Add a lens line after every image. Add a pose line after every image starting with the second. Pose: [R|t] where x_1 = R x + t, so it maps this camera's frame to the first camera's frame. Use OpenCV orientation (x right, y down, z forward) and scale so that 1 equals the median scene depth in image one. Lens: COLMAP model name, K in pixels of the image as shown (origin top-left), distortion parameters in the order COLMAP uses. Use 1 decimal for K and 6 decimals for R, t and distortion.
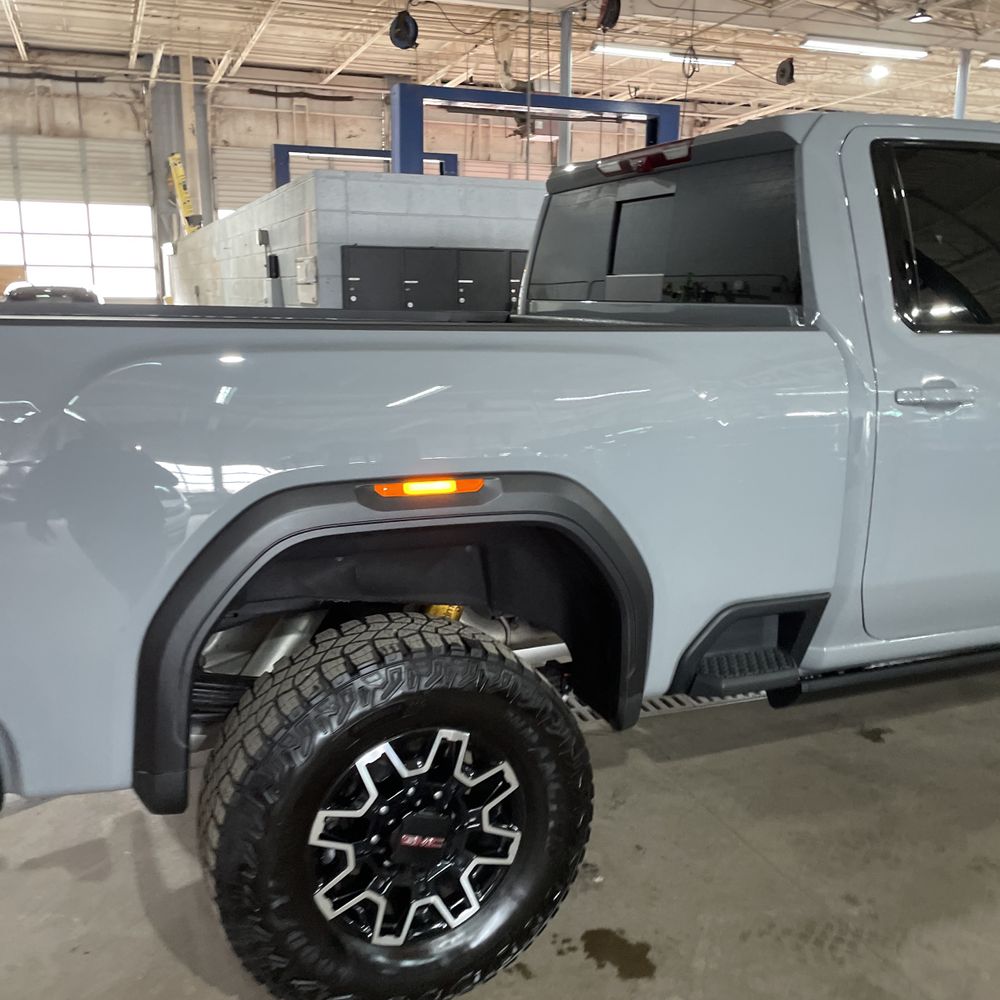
lens RADIAL K [[1013.6, 0, 483.9], [0, 1013.6, 514.2], [0, 0, 1]] dist [0.075723, -0.088579]
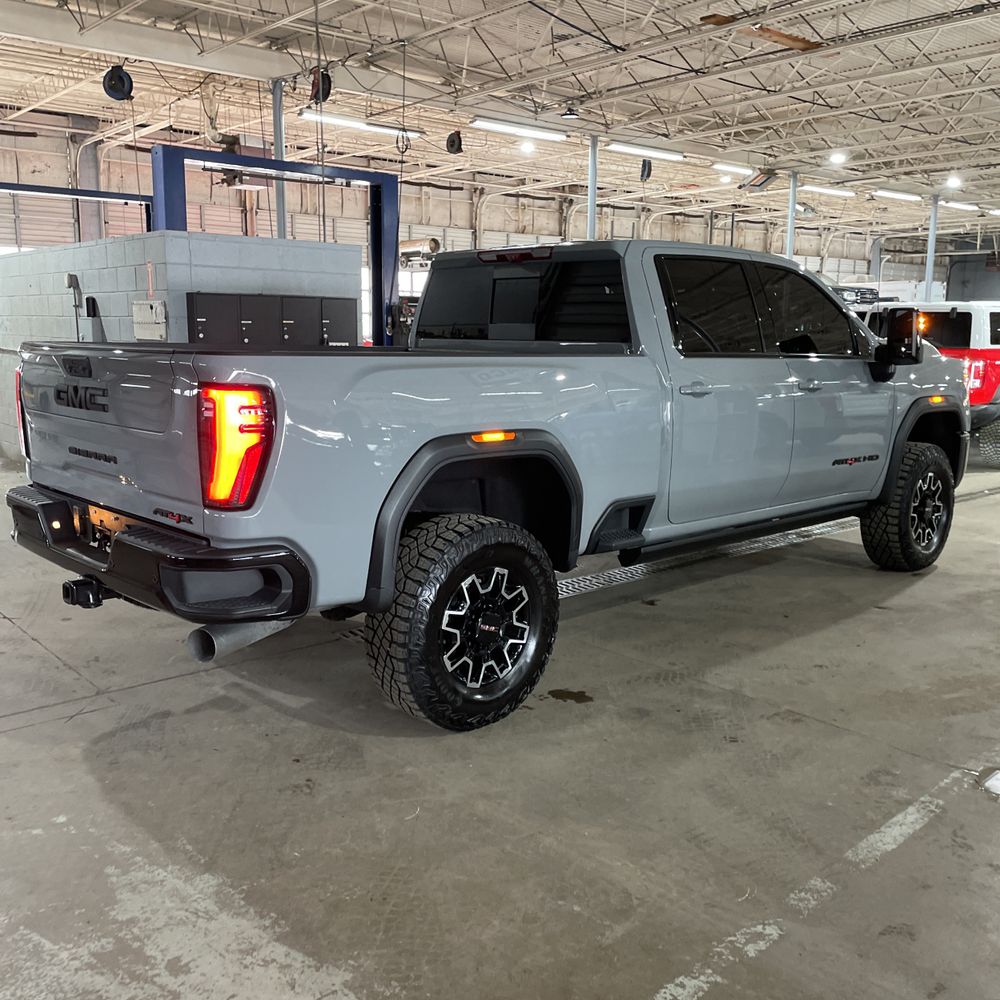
lens RADIAL K [[1013.6, 0, 483.9], [0, 1013.6, 514.2], [0, 0, 1]] dist [0.075723, -0.088579]
pose [[0.942490, -0.060604, 0.328695, -0.605569], [0.070856, 0.997300, -0.019292, 0.132414], [-0.326638, 0.041472, 0.944239, -0.691225]]
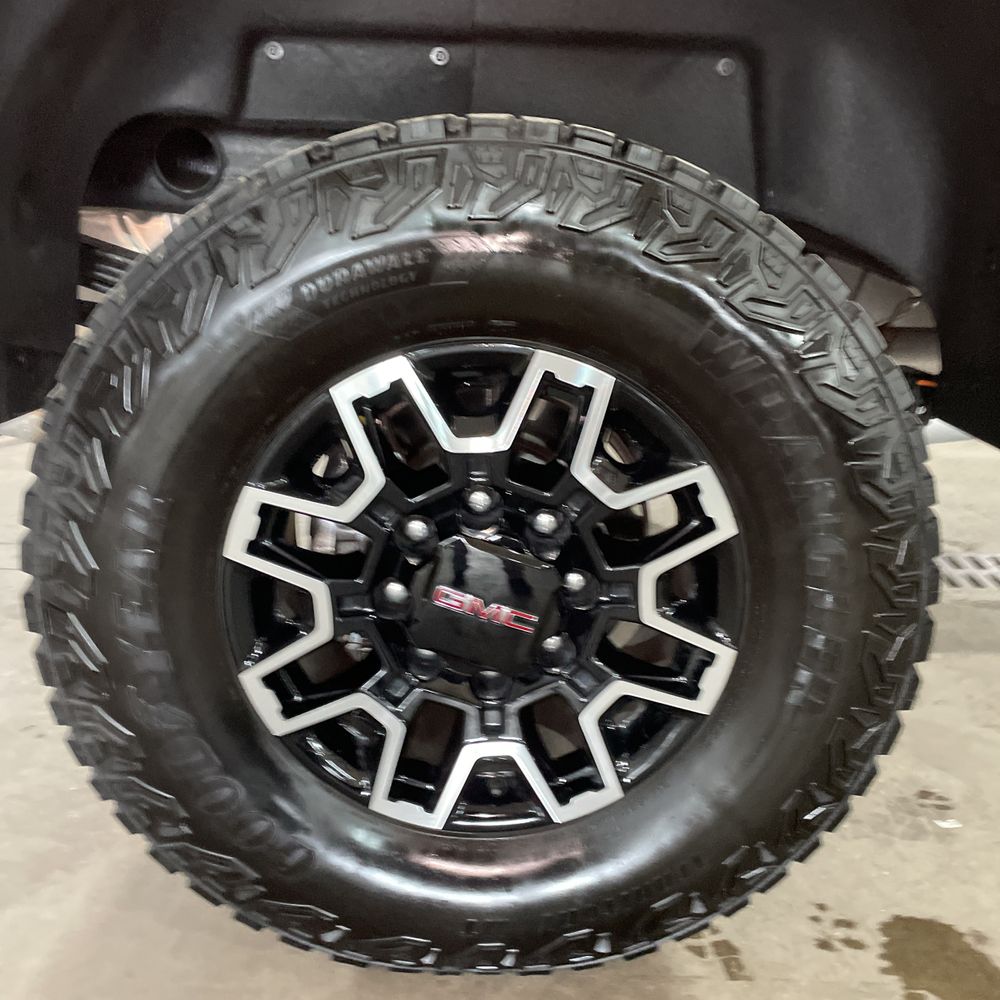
lens RADIAL K [[946.1, 0, 500.0], [0, 946.1, 500.0], [0, 0, 1]] dist [0.085895, -0.121752]
pose [[0.917432, 0.108594, -0.382787, 0.087057], [-0.093519, 0.993936, 0.057836, 0.225751], [0.386747, -0.017263, 0.922024, 0.568461]]
